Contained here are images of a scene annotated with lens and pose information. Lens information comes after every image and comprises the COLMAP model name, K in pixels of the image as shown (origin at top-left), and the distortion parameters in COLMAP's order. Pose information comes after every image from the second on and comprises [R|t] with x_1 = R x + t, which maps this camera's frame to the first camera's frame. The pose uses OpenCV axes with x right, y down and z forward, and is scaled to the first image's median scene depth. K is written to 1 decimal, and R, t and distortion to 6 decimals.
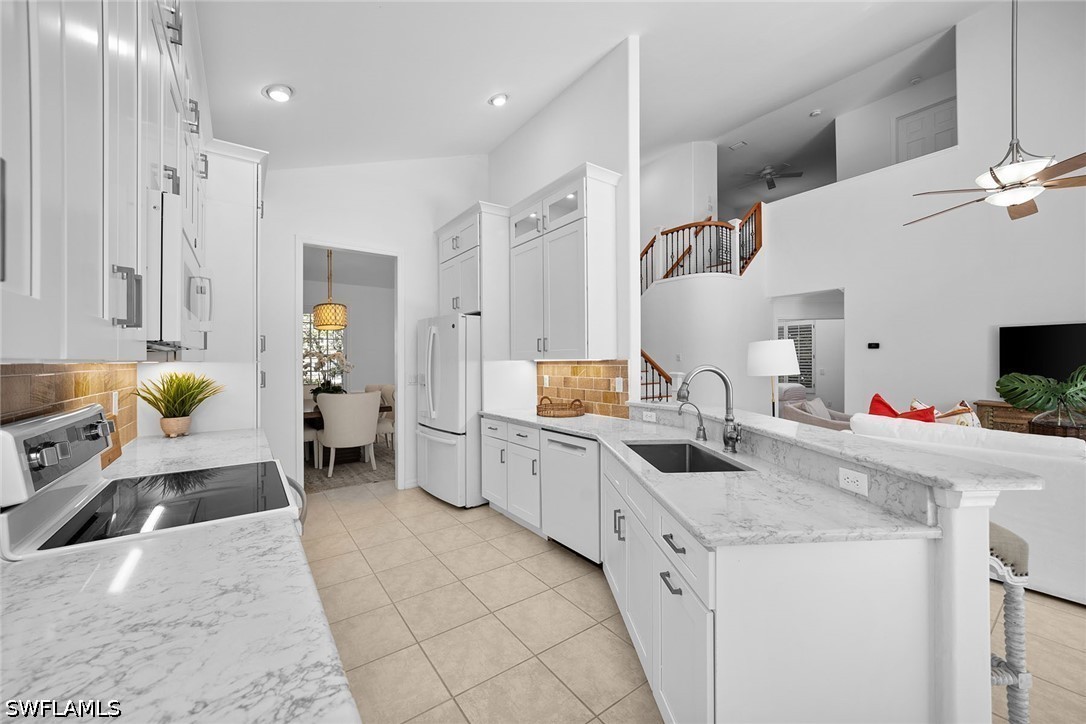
lens RADIAL K [[415.3, 0, 541.9], [0, 415.3, 360.9], [0, 0, 1]] dist [-0.009899, 0.000452]
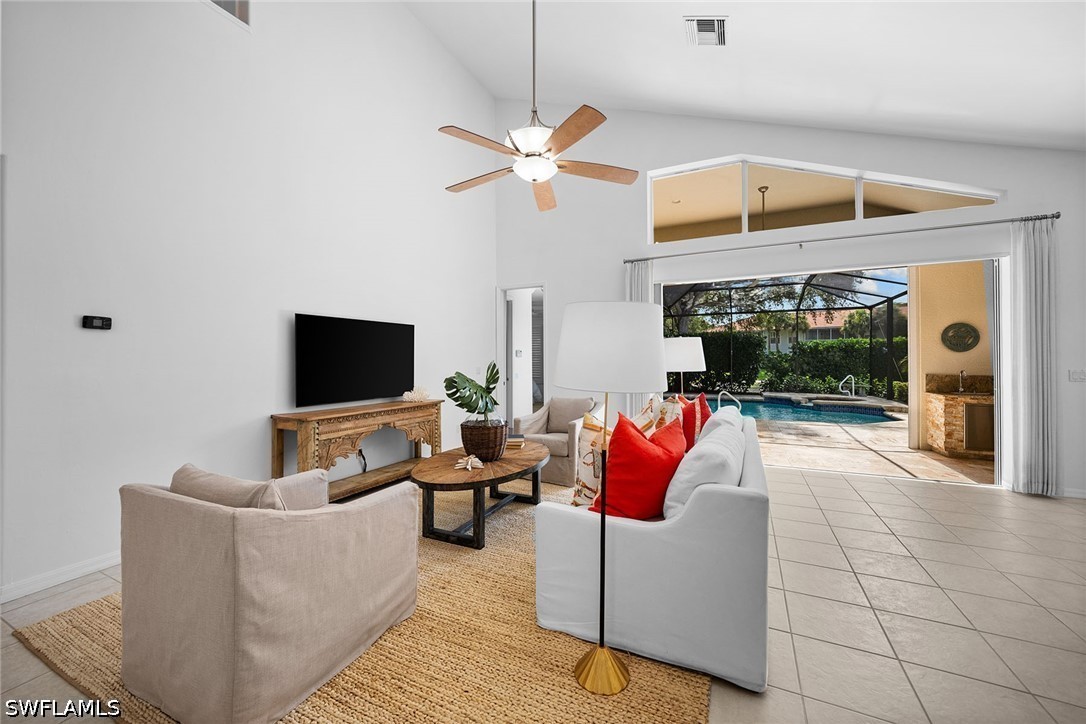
lens RADIAL K [[415.3, 0, 543.6], [0, 415.3, 358.4], [0, 0, 1]] dist [-0.009899, 0.000452]
pose [[-0.467662, 0.008589, 0.883866, 0.215939], [0.003369, 0.999963, -0.007934, 0.006520], [-0.883901, -0.000733, -0.467673, 0.834264]]
